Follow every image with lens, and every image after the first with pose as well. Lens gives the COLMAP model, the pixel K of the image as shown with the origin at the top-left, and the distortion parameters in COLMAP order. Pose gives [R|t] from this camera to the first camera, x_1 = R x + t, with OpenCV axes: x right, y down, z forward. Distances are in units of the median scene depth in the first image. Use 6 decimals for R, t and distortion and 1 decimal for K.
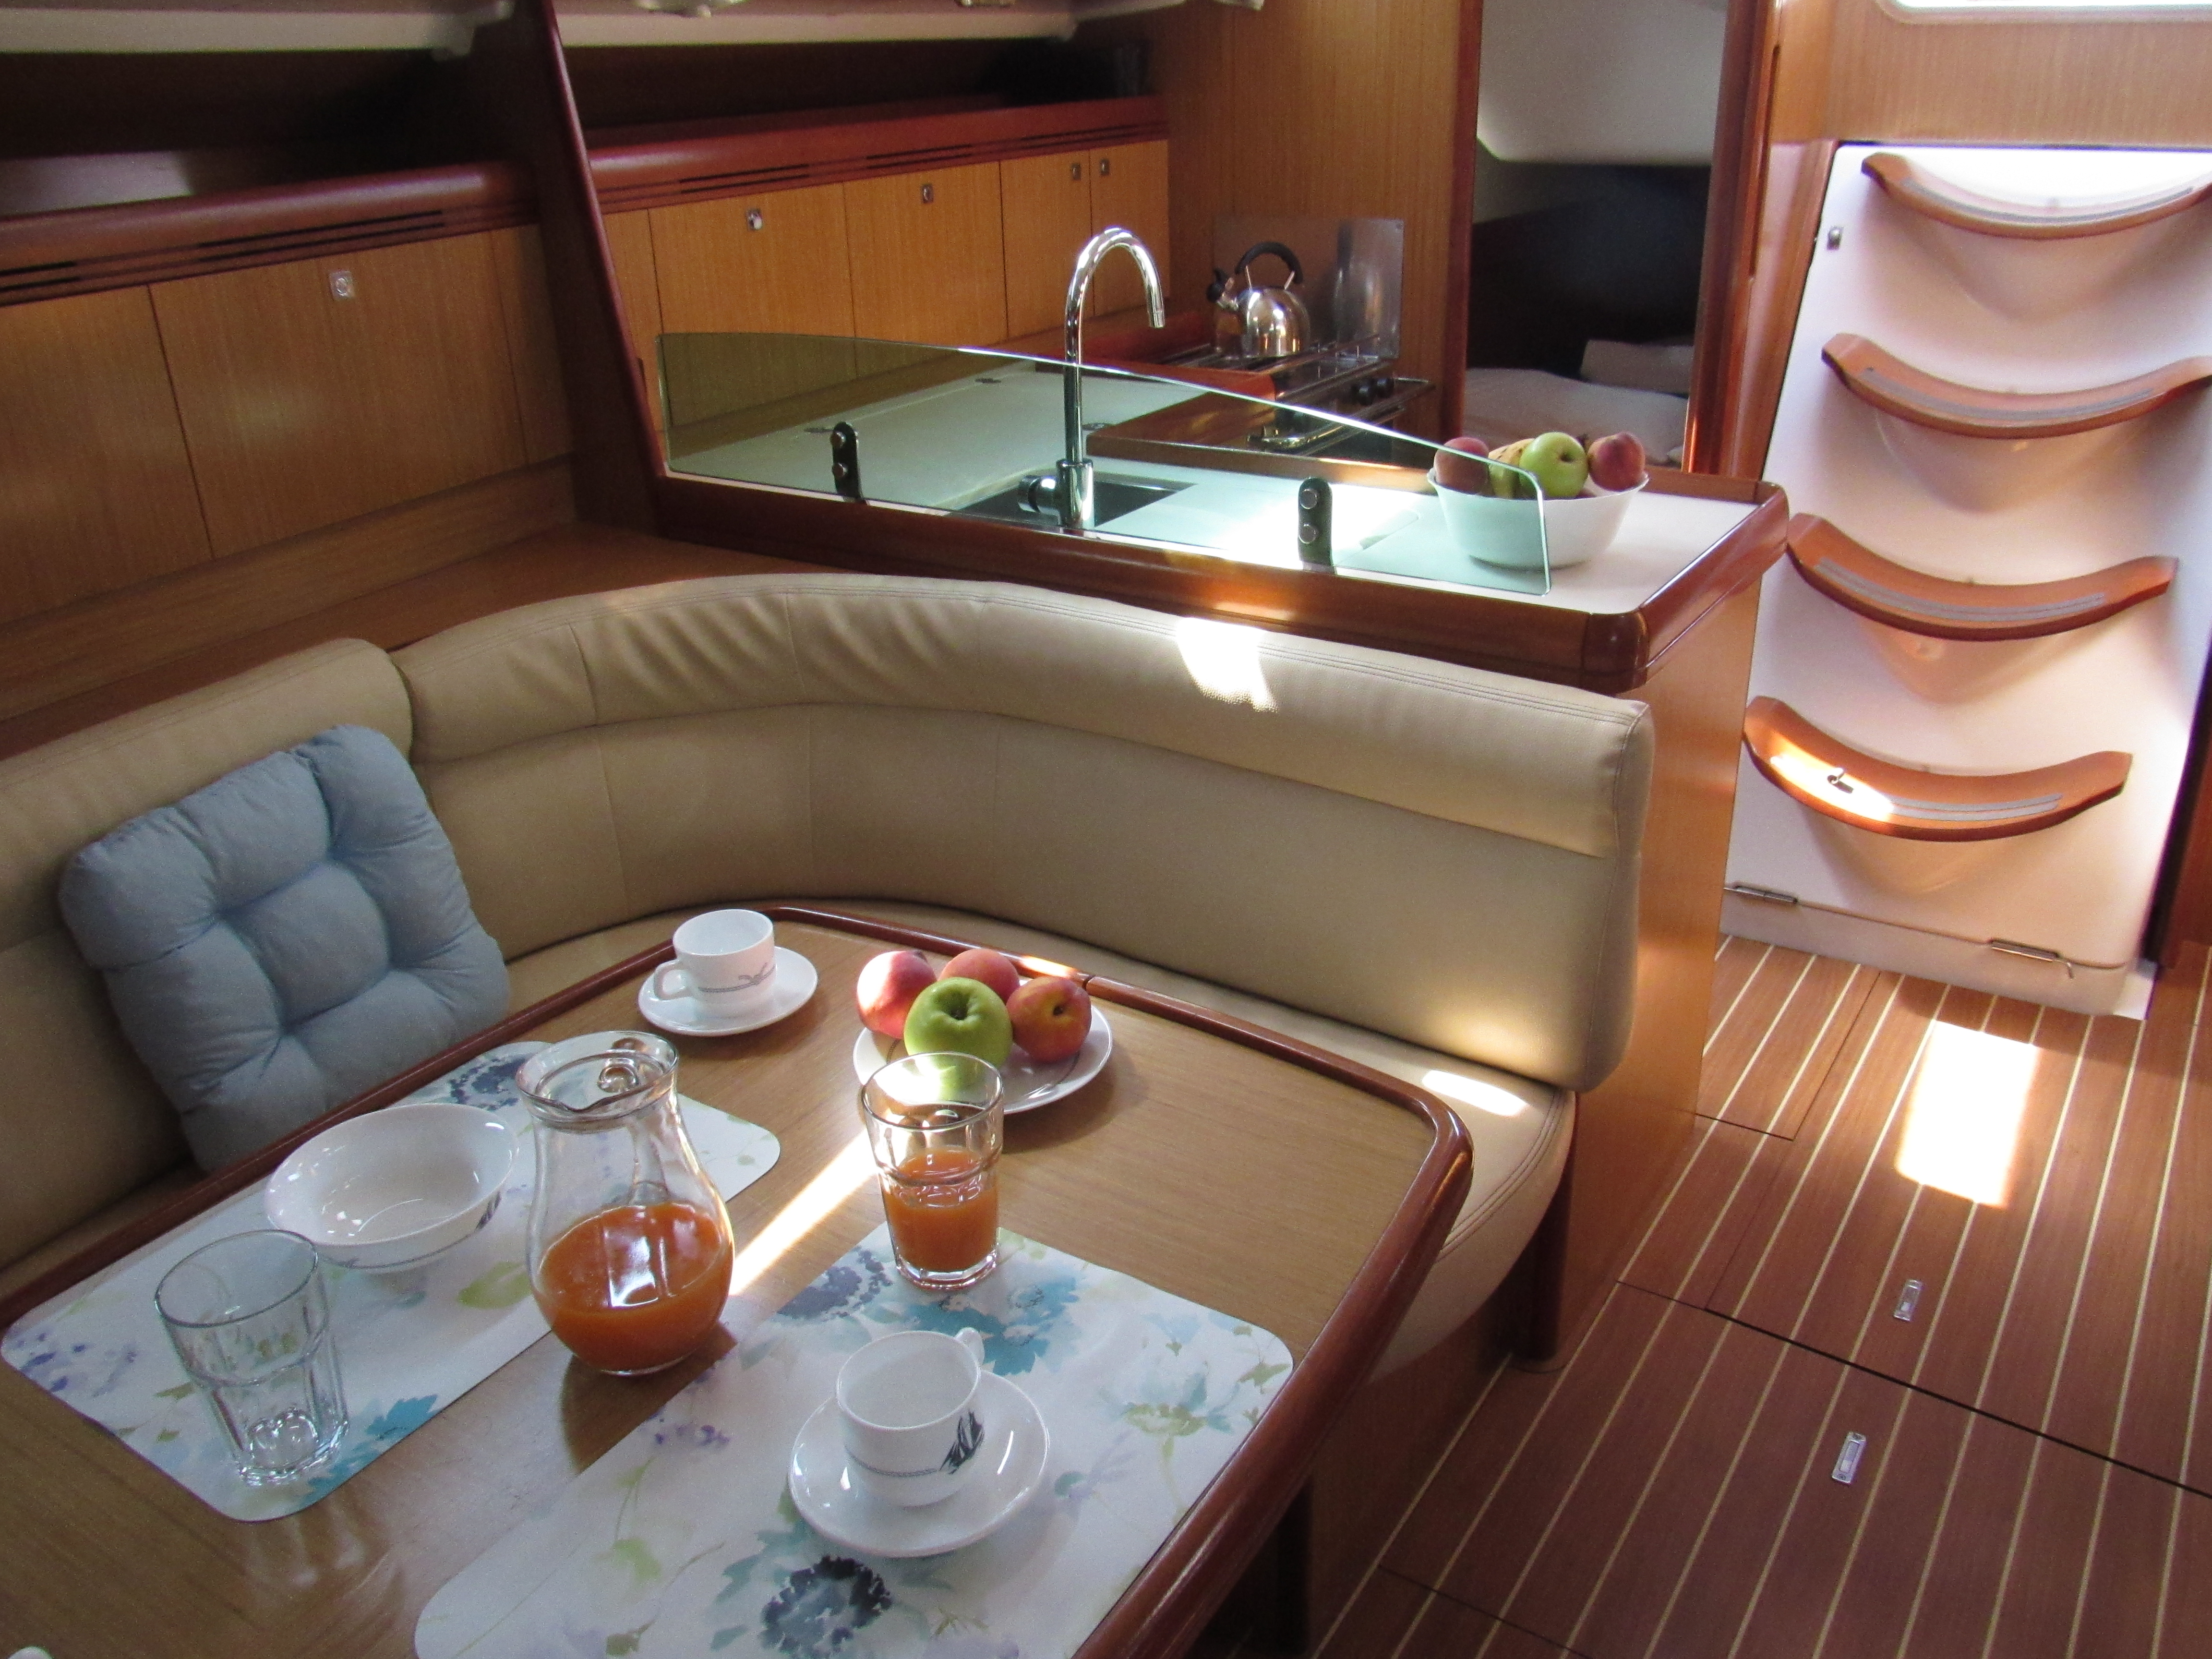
lens RADIAL K [[1814.7, 0, 1120.8], [0, 1814.7, 840.7], [0, 0, 1]] dist [-0.040957, 0.007501]
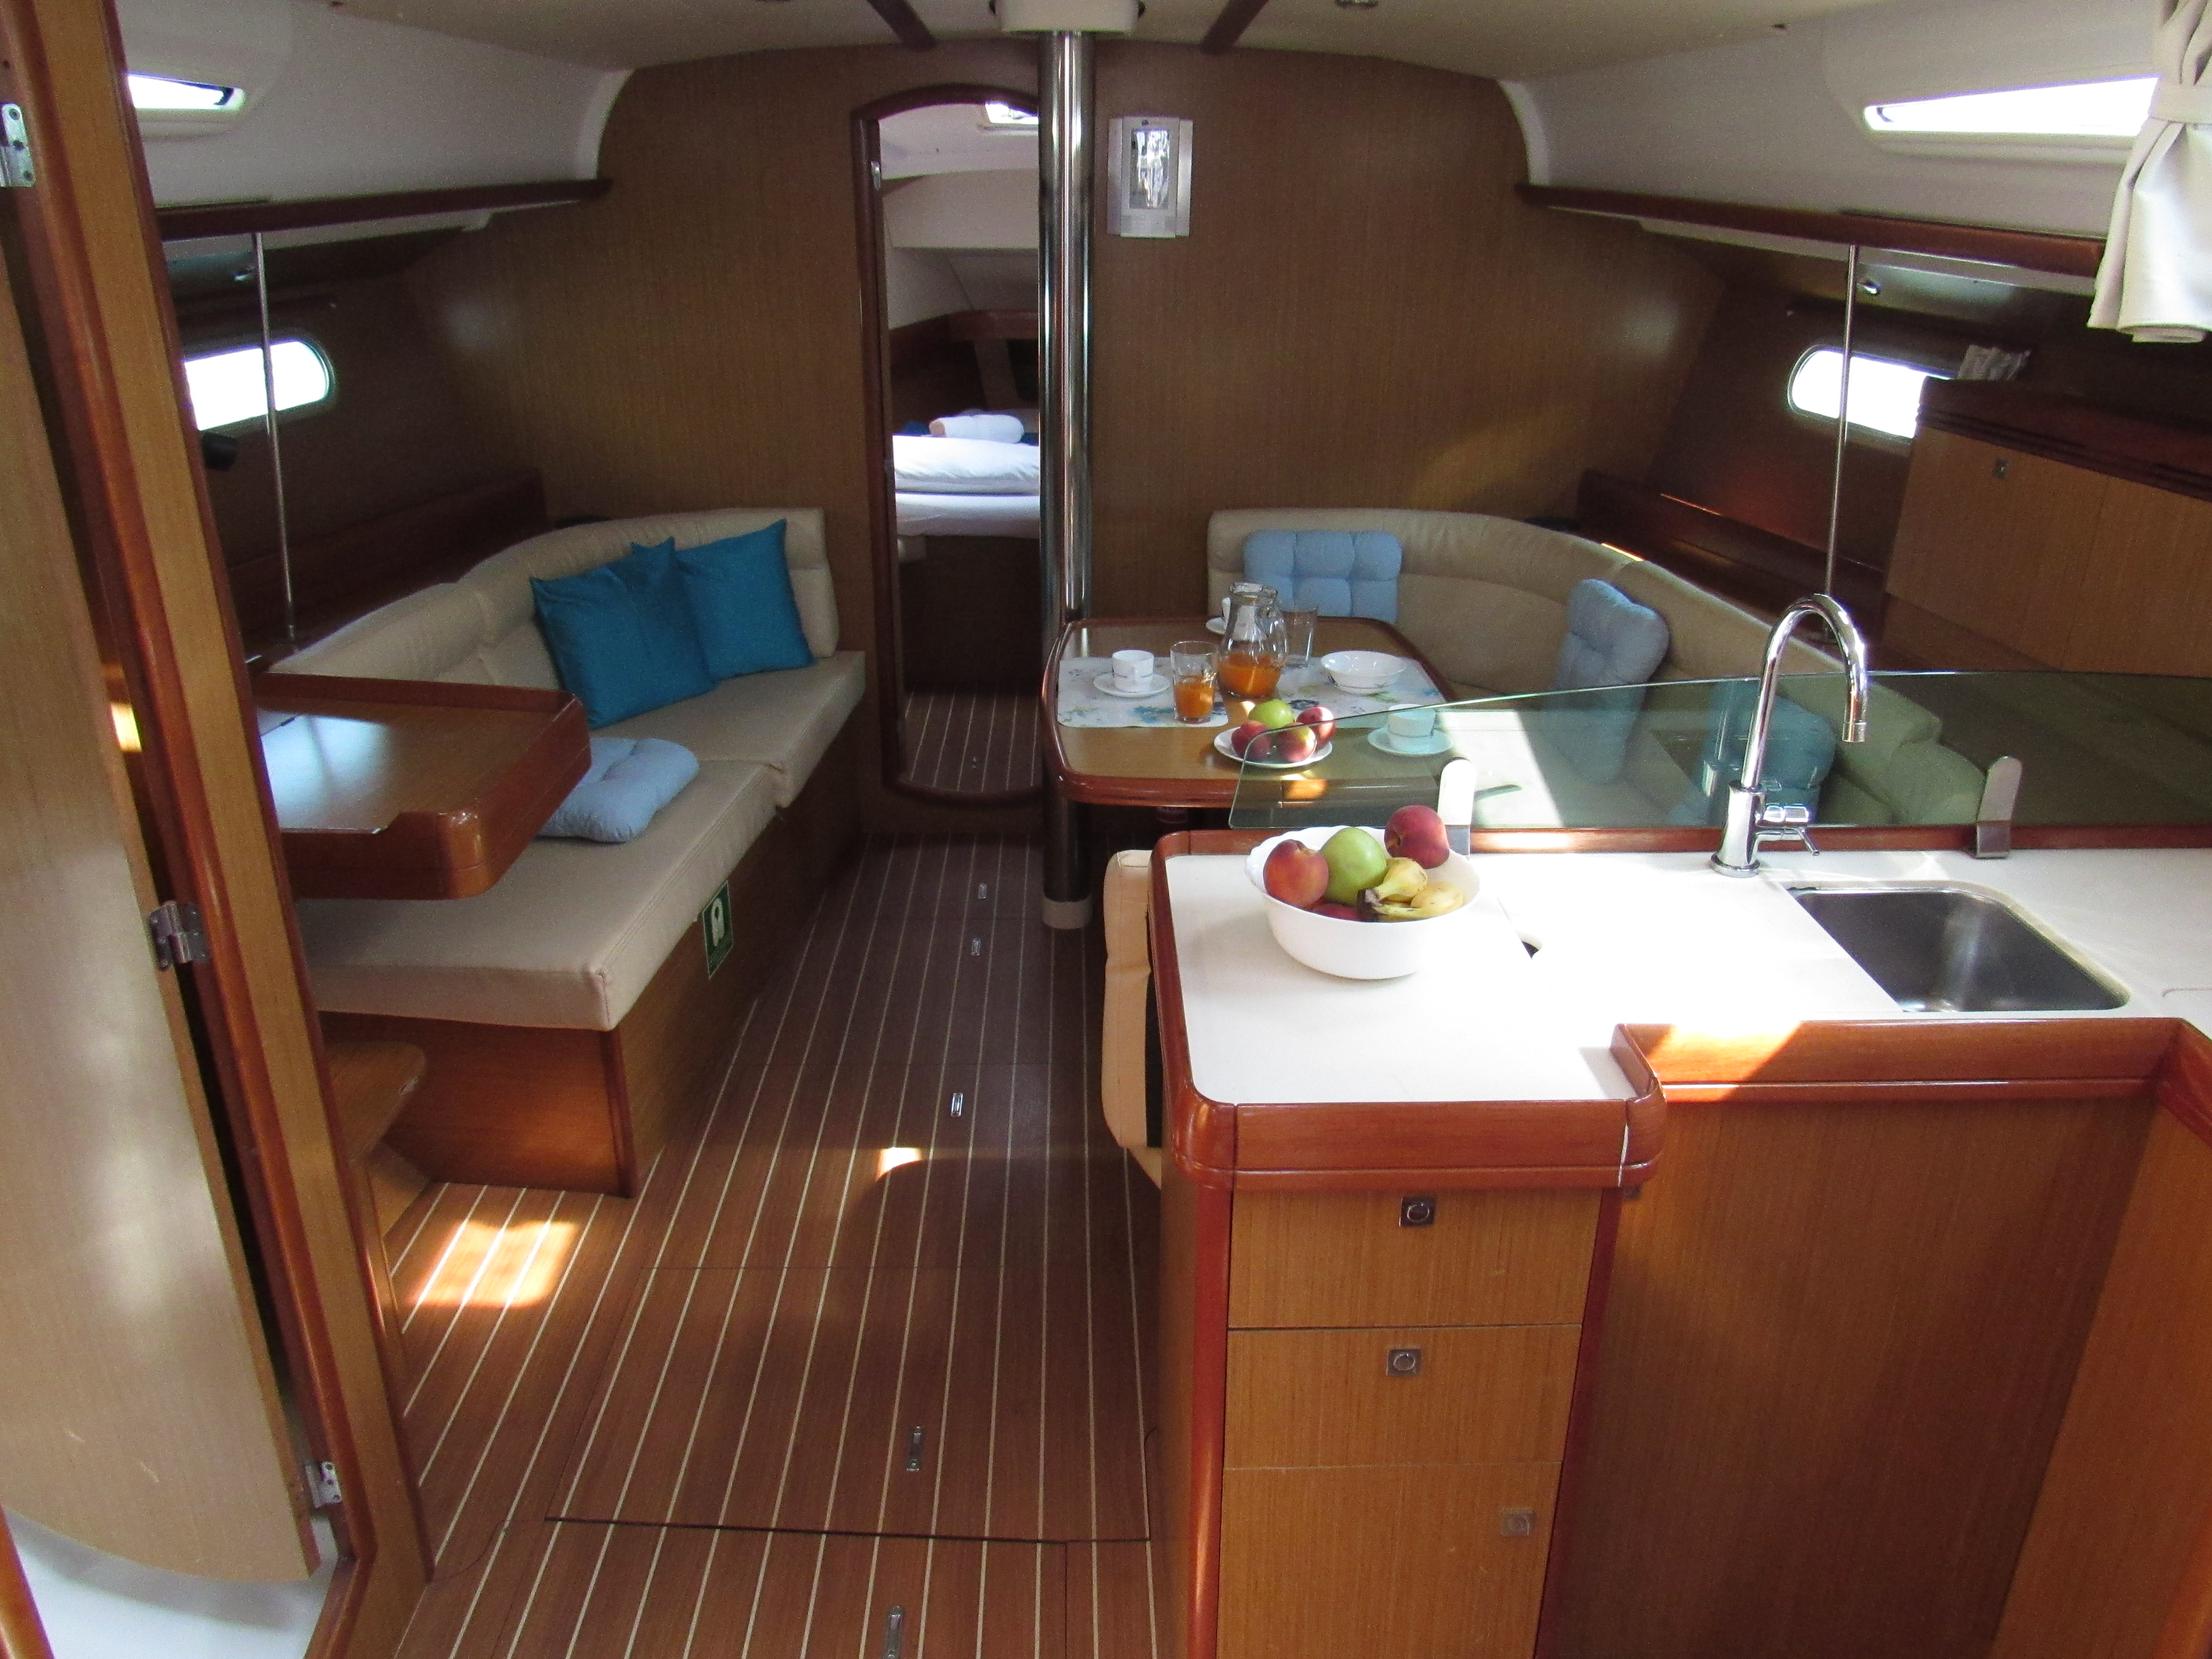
lens RADIAL K [[1577.4, 0, 1113.9], [0, 1577.4, 839.7], [0, 0, 1]] dist [-0.022960, 0.006059]
pose [[-0.824779, 0.244109, -0.510049, 0.486391], [-0.219281, 0.693350, 0.686427, -0.481910], [0.521205, 0.677995, -0.518332, 0.879736]]
